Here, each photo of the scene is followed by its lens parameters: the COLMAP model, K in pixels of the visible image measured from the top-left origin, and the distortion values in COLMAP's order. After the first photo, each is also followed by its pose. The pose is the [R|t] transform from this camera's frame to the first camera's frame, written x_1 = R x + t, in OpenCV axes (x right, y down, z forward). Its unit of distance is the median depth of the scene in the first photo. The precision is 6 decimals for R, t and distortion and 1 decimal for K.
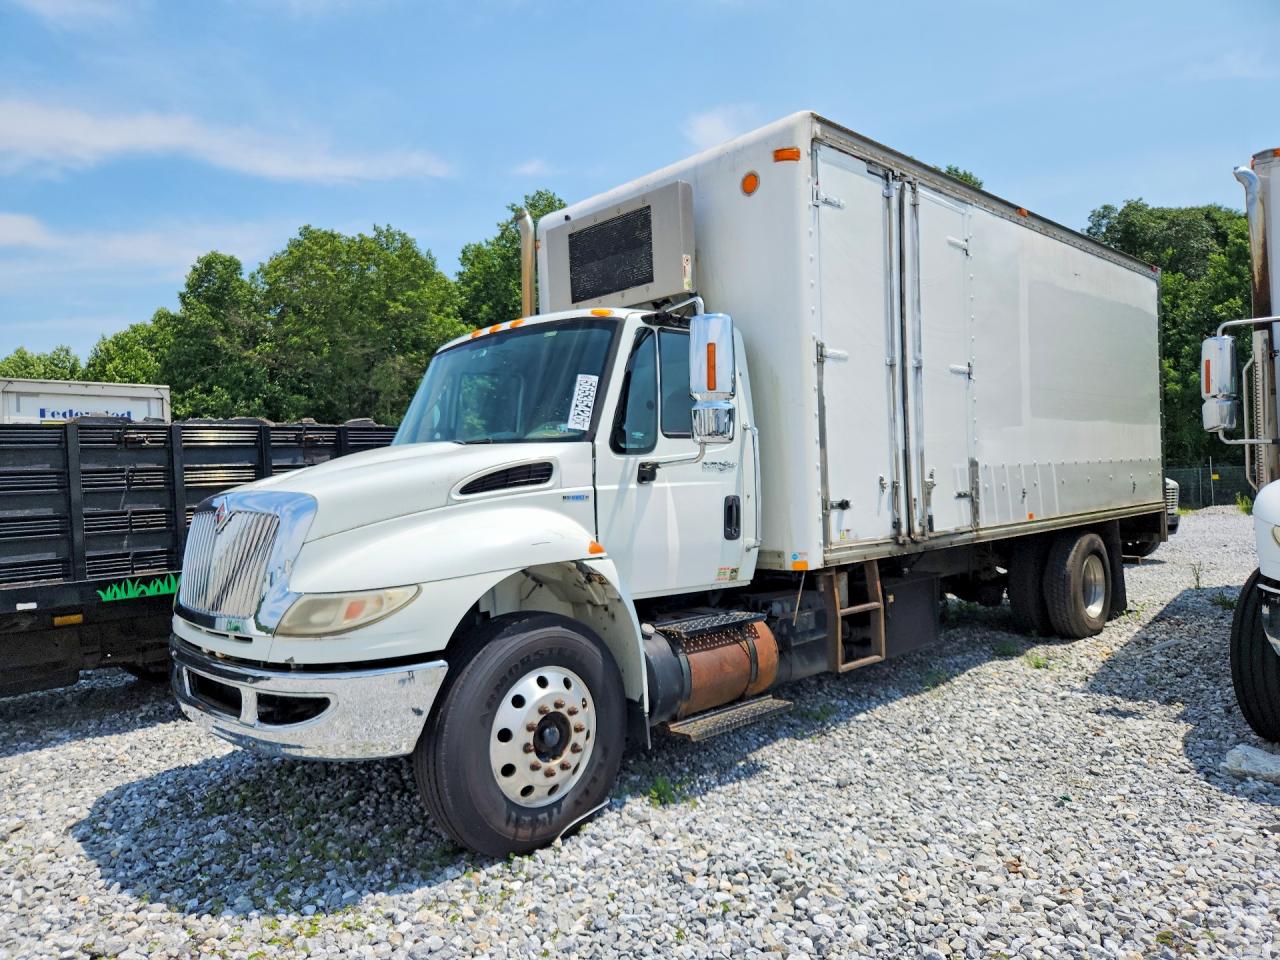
lens RADIAL K [[877.7, 0, 625.1], [0, 877.7, 483.5], [0, 0, 1]] dist [0.066622, -0.067120]
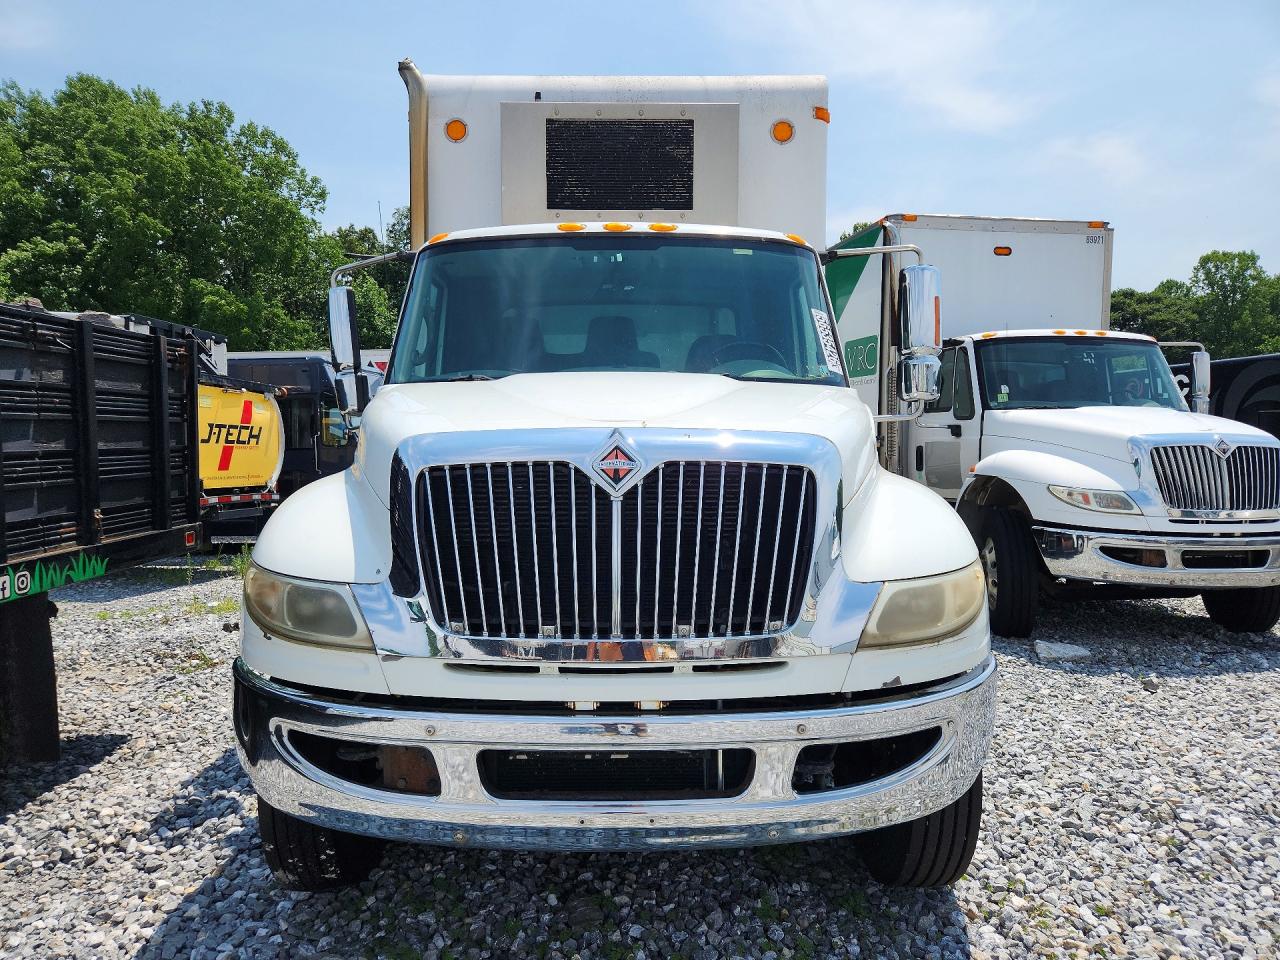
lens RADIAL K [[877.7, 0, 625.1], [0, 877.7, 483.5], [0, 0, 1]] dist [0.066622, -0.067120]
pose [[0.663930, -0.000430, 0.747794, -0.663500], [-0.016633, 0.999744, 0.015342, 0.028166], [-0.747609, -0.022625, 0.663753, 0.466235]]
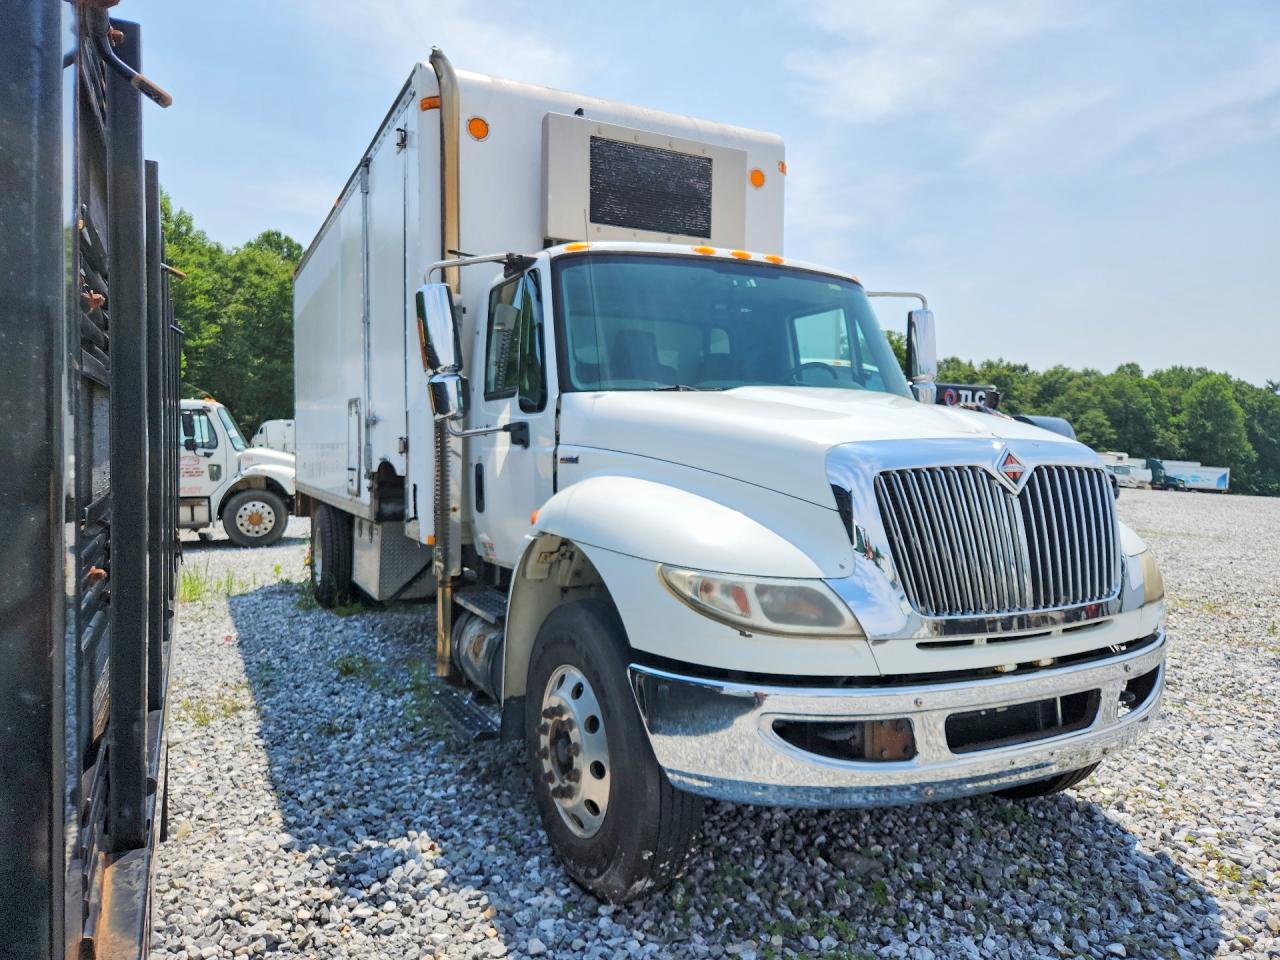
lens RADIAL K [[884.8, 0, 640.0], [0, 884.8, 480.0], [0, 0, 1]] dist [0.031325, -0.000281]
pose [[0.258243, 0.008208, 0.966045, -0.910205], [-0.005189, 0.999961, -0.007109, 0.037459], [-0.966066, -0.003177, 0.258276, 0.826167]]
